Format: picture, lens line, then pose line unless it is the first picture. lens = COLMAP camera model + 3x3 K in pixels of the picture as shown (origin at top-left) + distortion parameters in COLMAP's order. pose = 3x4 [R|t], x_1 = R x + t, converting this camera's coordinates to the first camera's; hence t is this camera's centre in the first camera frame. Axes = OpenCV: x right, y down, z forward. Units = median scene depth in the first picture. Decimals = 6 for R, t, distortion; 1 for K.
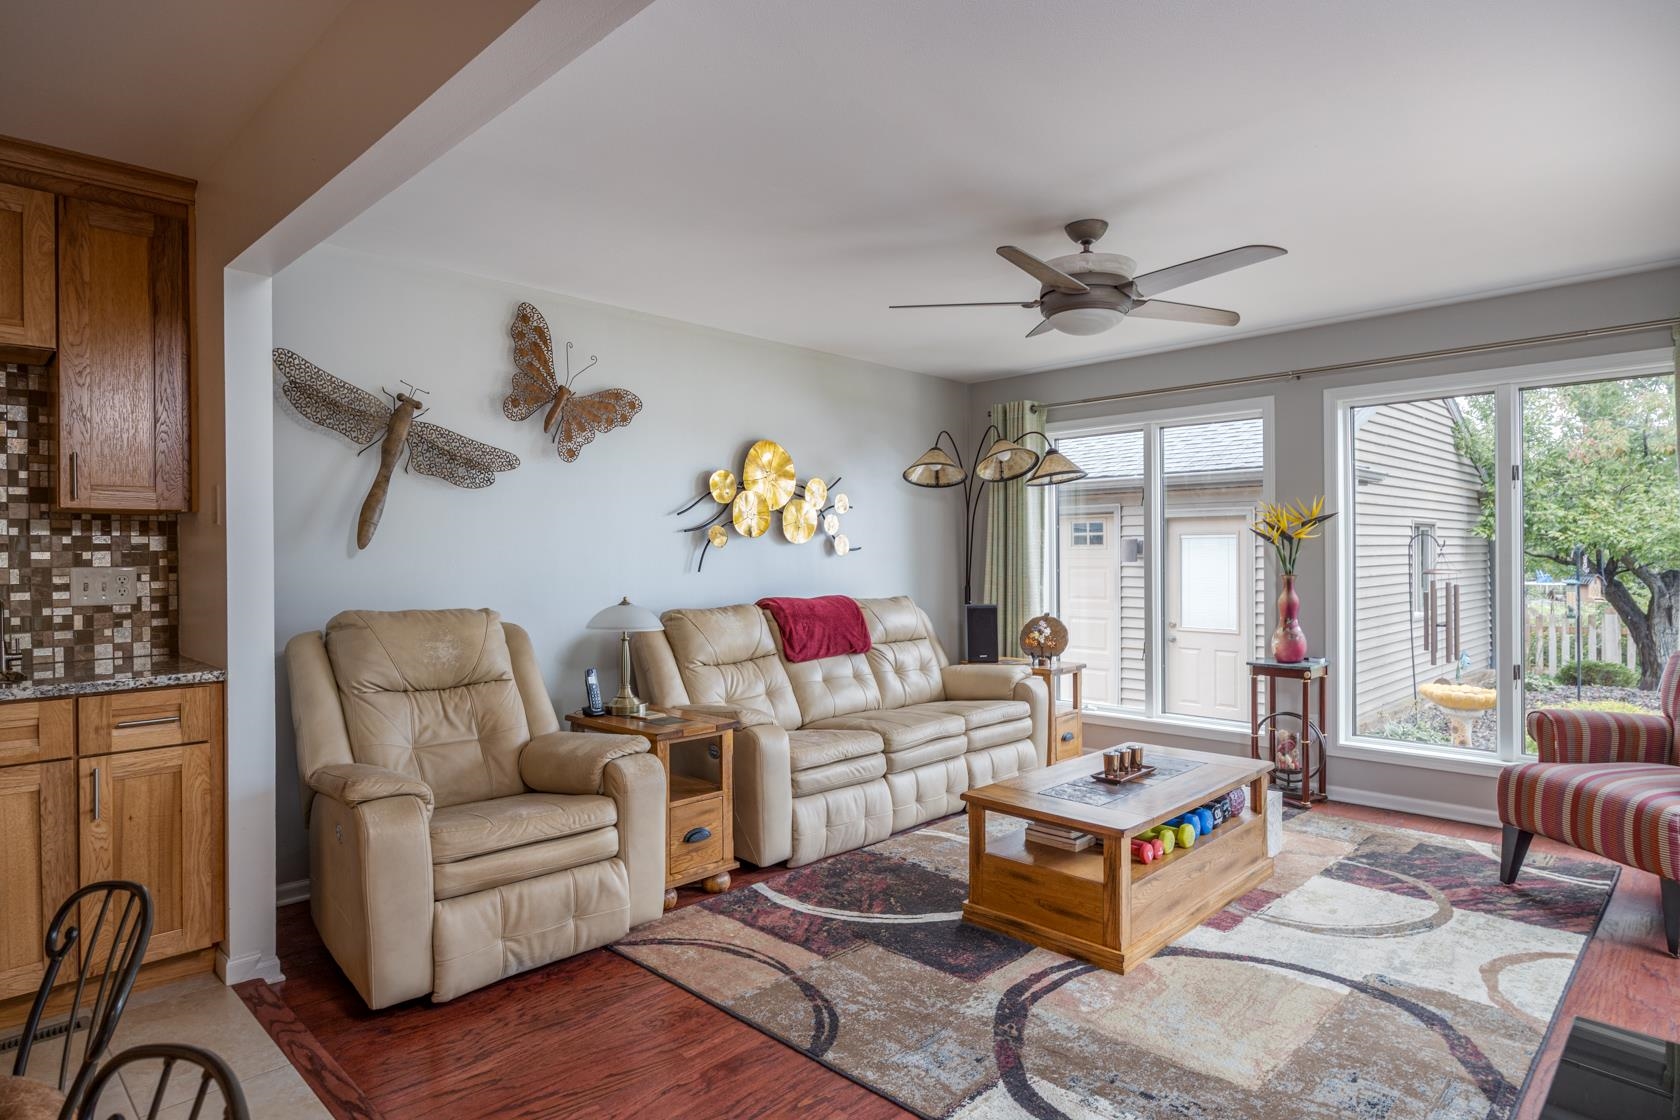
lens RADIAL K [[944.2, 0, 840.2], [0, 944.2, 551.5], [0, 0, 1]] dist [0.000459, -0.000358]
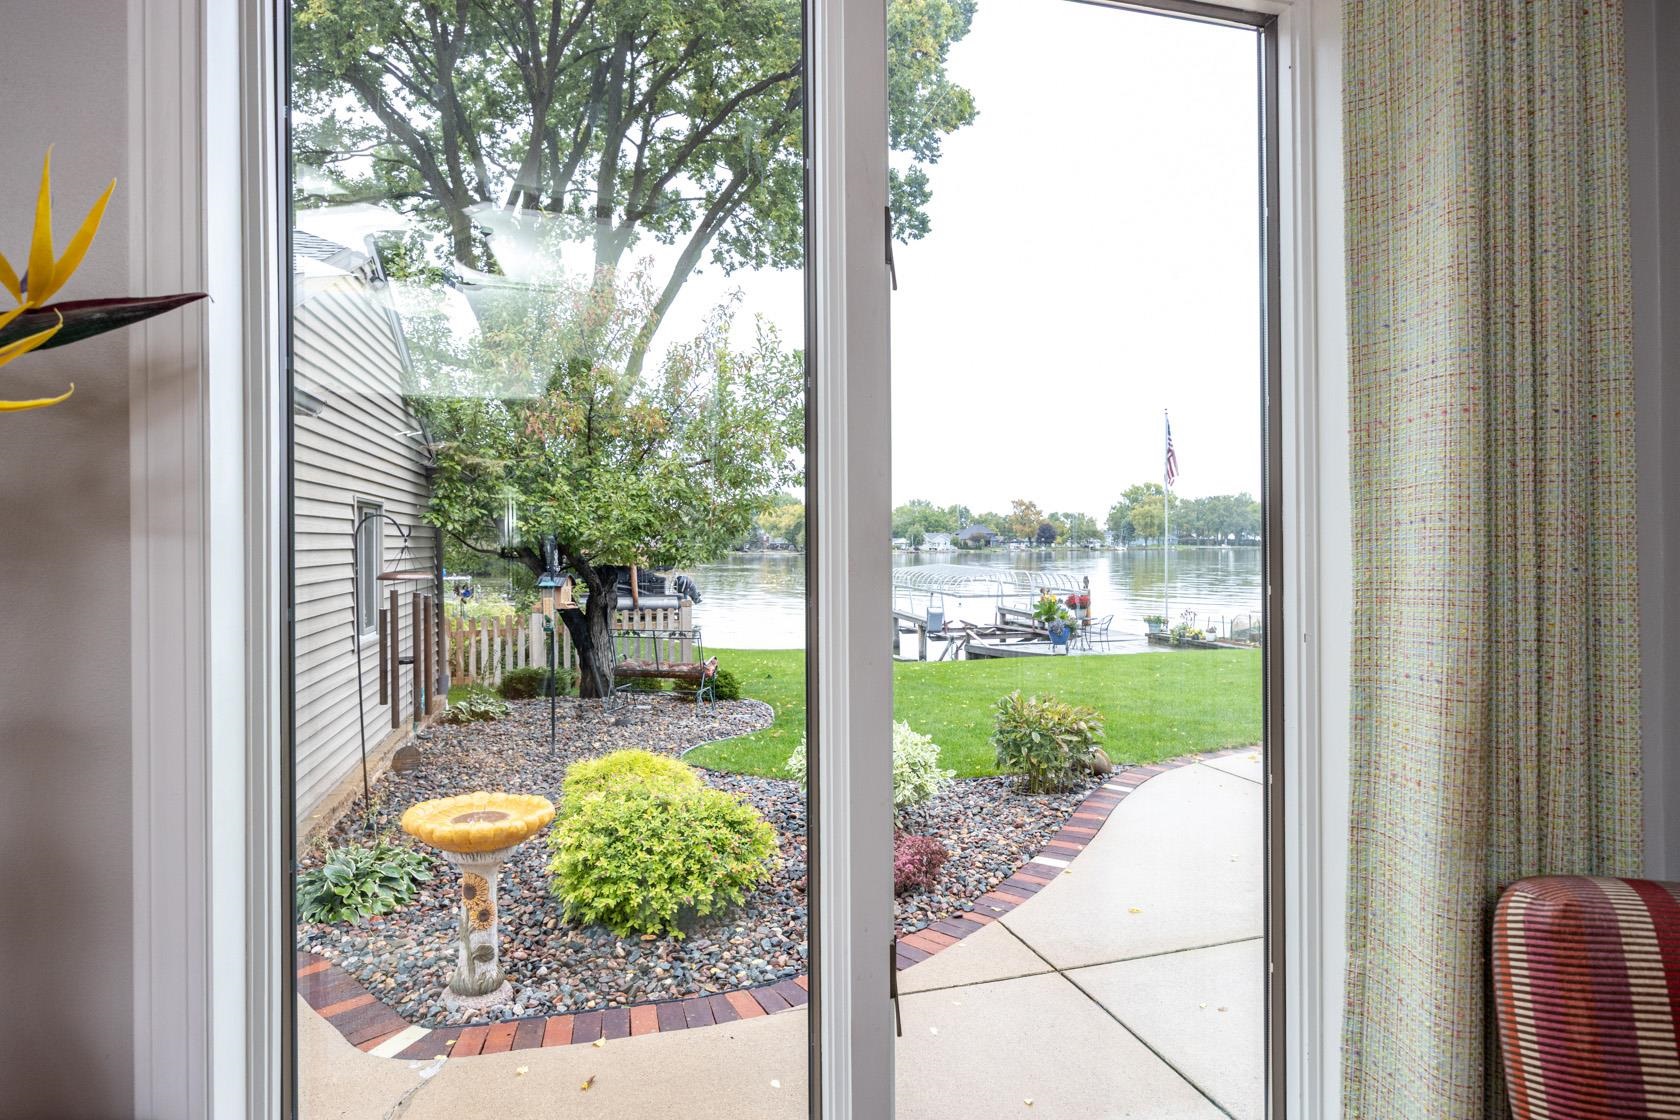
lens RADIAL K [[1007.4, 0, 840.6], [0, 1007.4, 545.9], [0, 0, 1]] dist [0.005865, 0.000261]
pose [[0.521047, 0.002520, 0.853524, 0.178395], [-0.001617, 0.999997, -0.001966, 0.001771], [-0.853526, -0.000356, 0.521049, 0.335471]]
